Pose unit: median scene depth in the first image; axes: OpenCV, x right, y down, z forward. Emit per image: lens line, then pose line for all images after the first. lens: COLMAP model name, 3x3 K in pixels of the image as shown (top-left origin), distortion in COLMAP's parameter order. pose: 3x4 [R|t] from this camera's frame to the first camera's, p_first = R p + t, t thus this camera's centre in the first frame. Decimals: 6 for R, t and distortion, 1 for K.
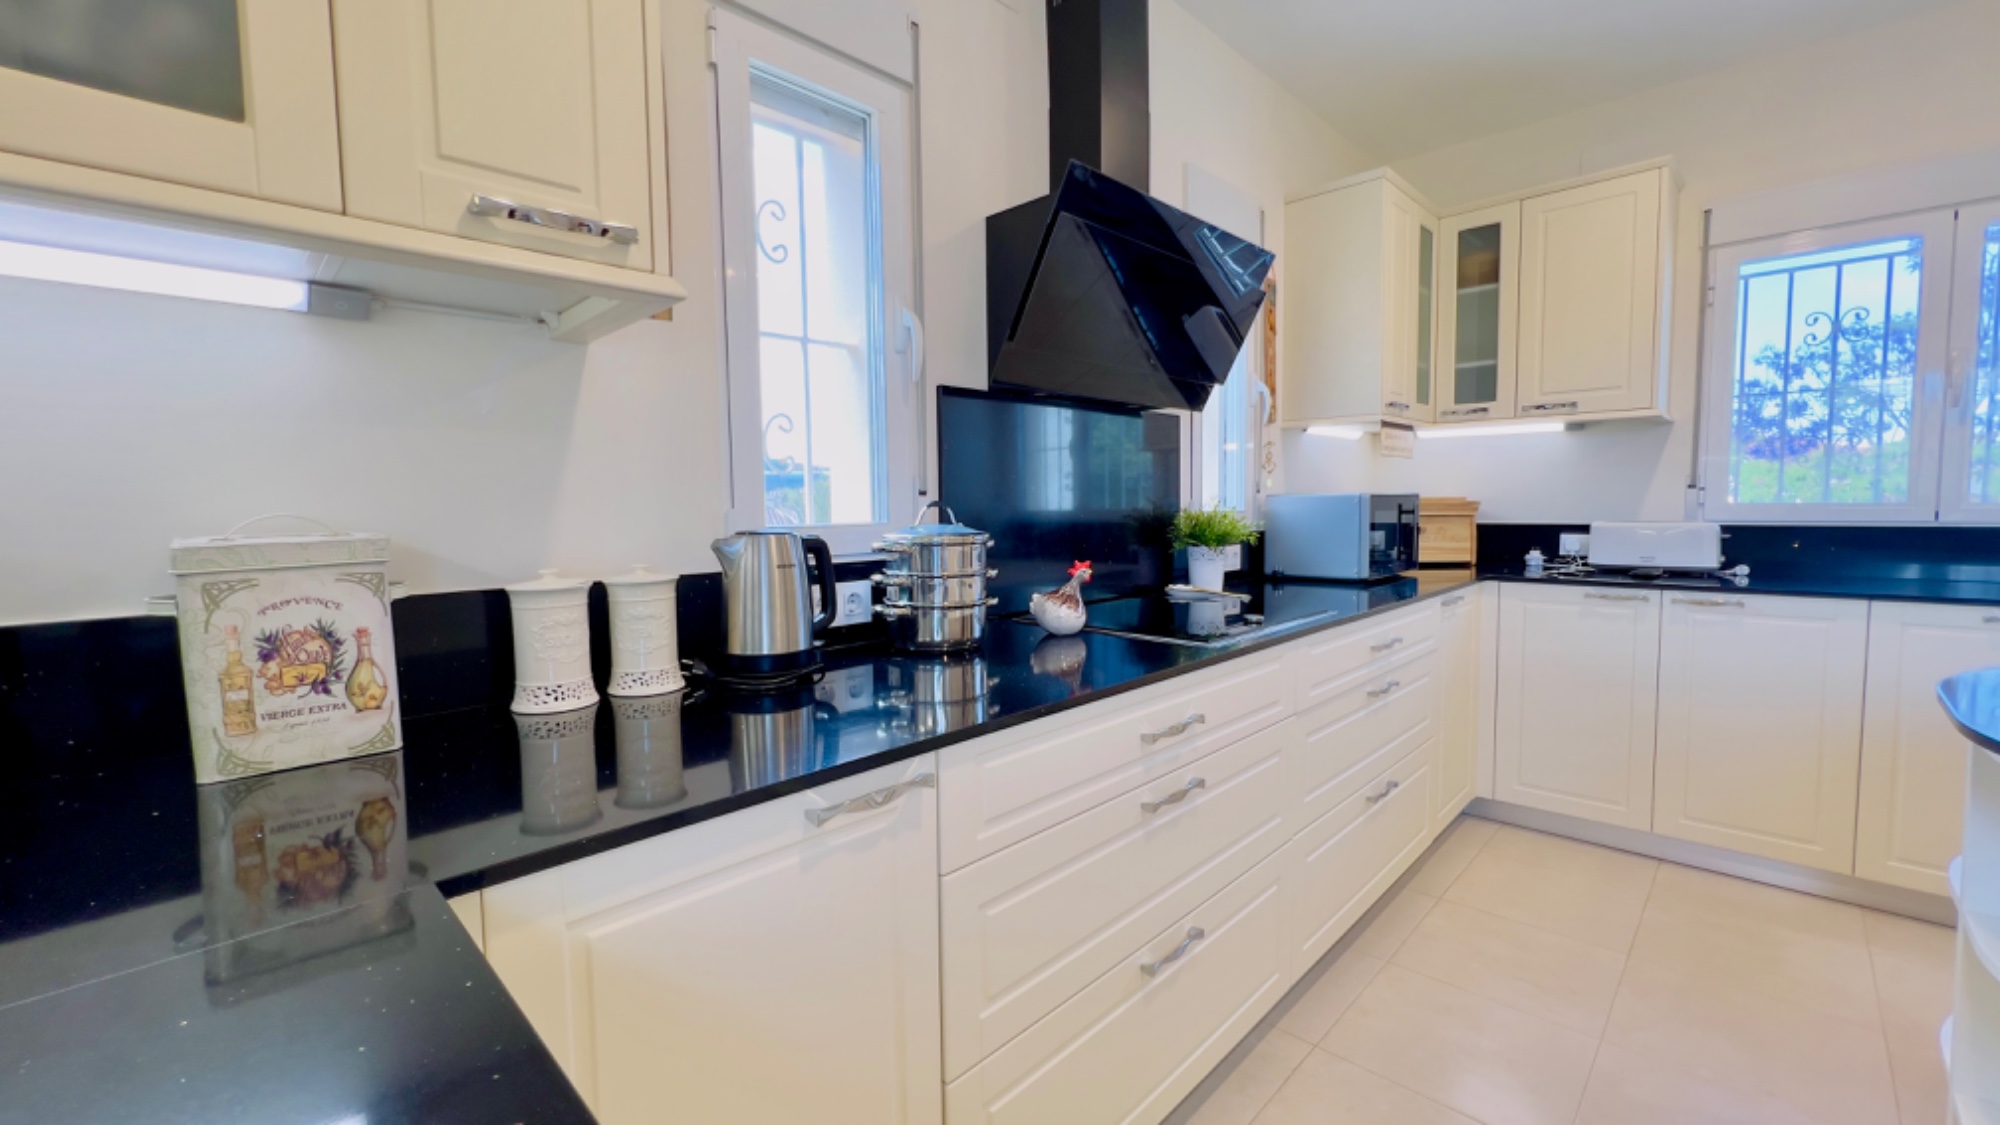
lens RADIAL K [[807.1, 0, 1008.6], [0, 807.1, 554.3], [0, 0, 1]] dist [-0.002277, -0.000159]
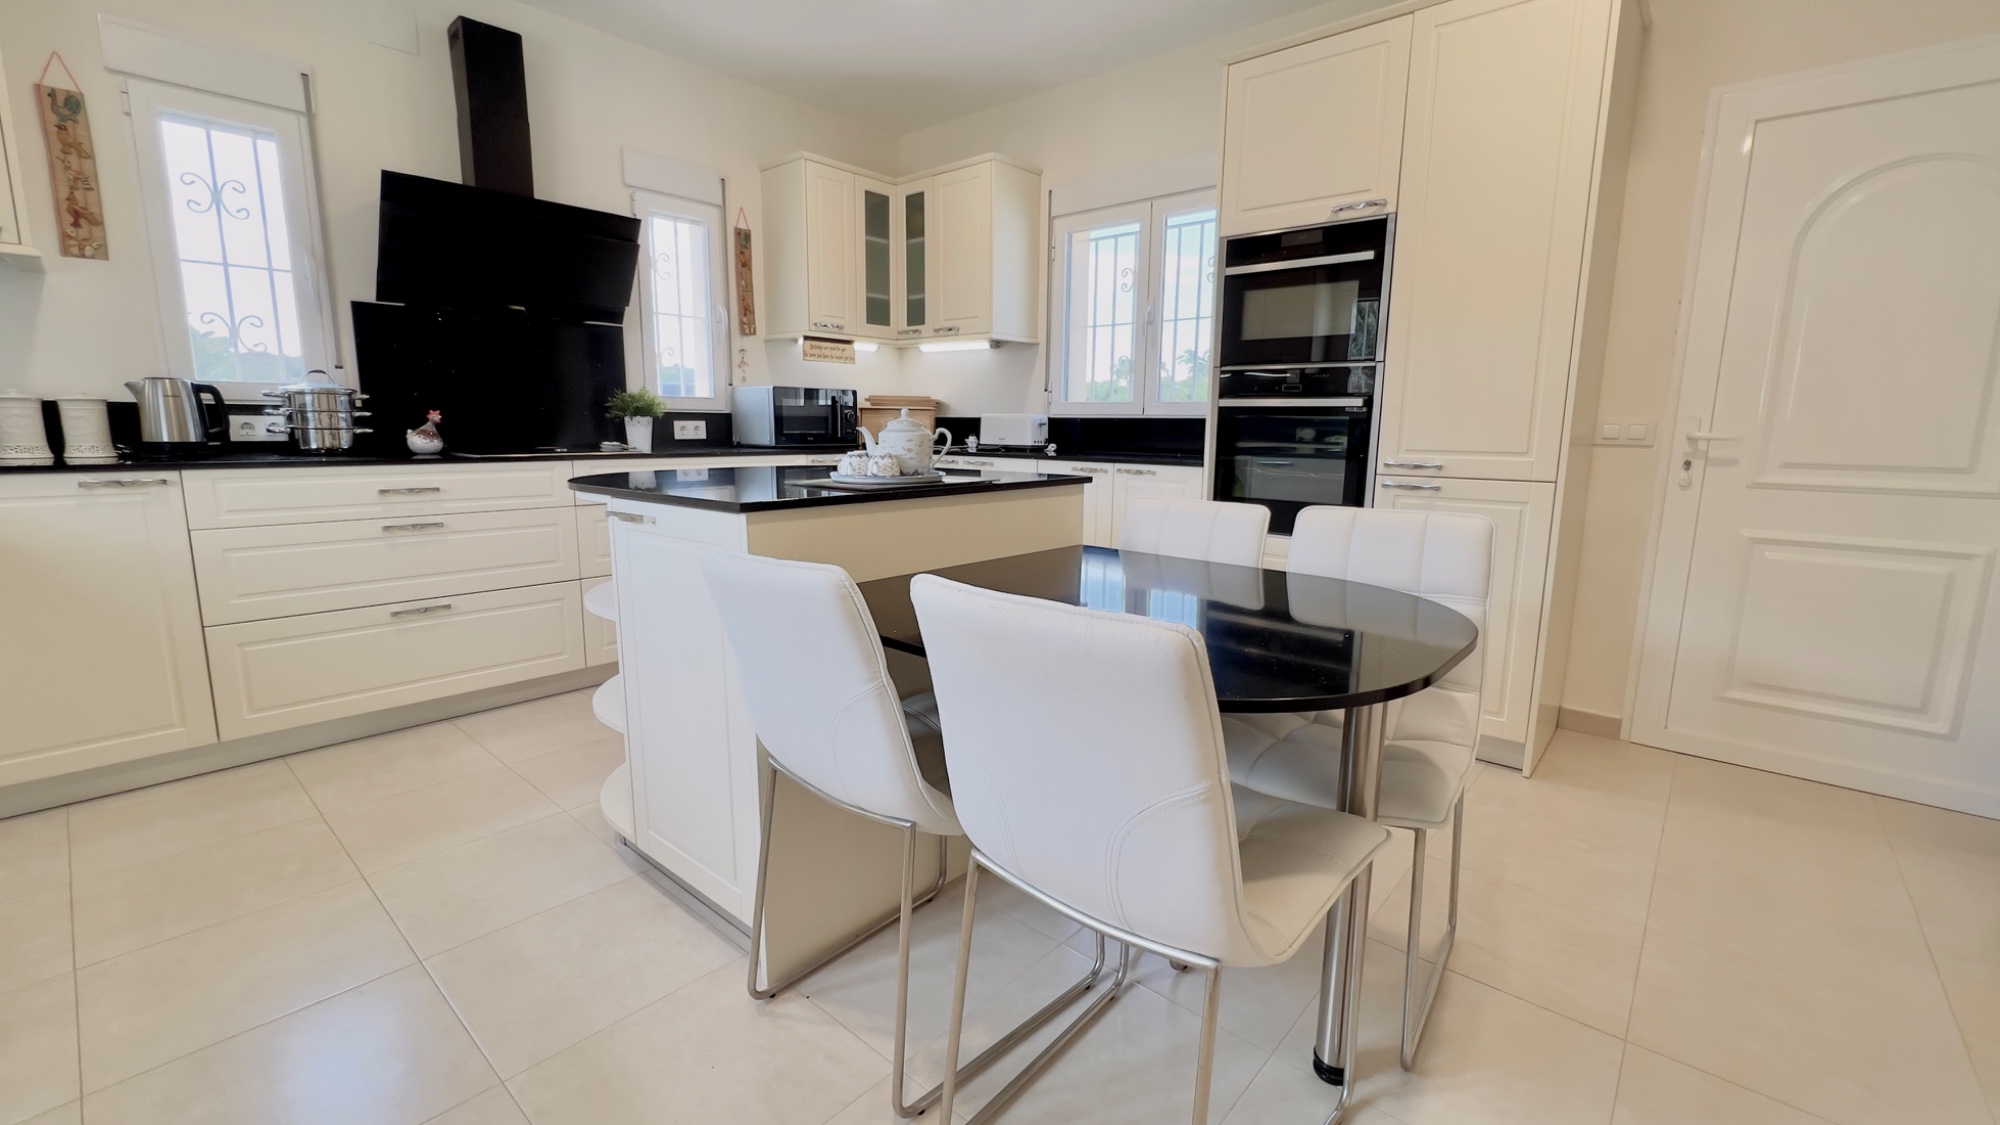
lens RADIAL K [[807.1, 0, 995.6], [0, 807.1, 563.3], [0, 0, 1]] dist [-0.002277, -0.000159]
pose [[0.998166, 0.016473, 0.058250, 0.803411], [-0.022789, 0.993727, 0.109487, 0.079607], [-0.056081, -0.110614, 0.992280, -0.538057]]
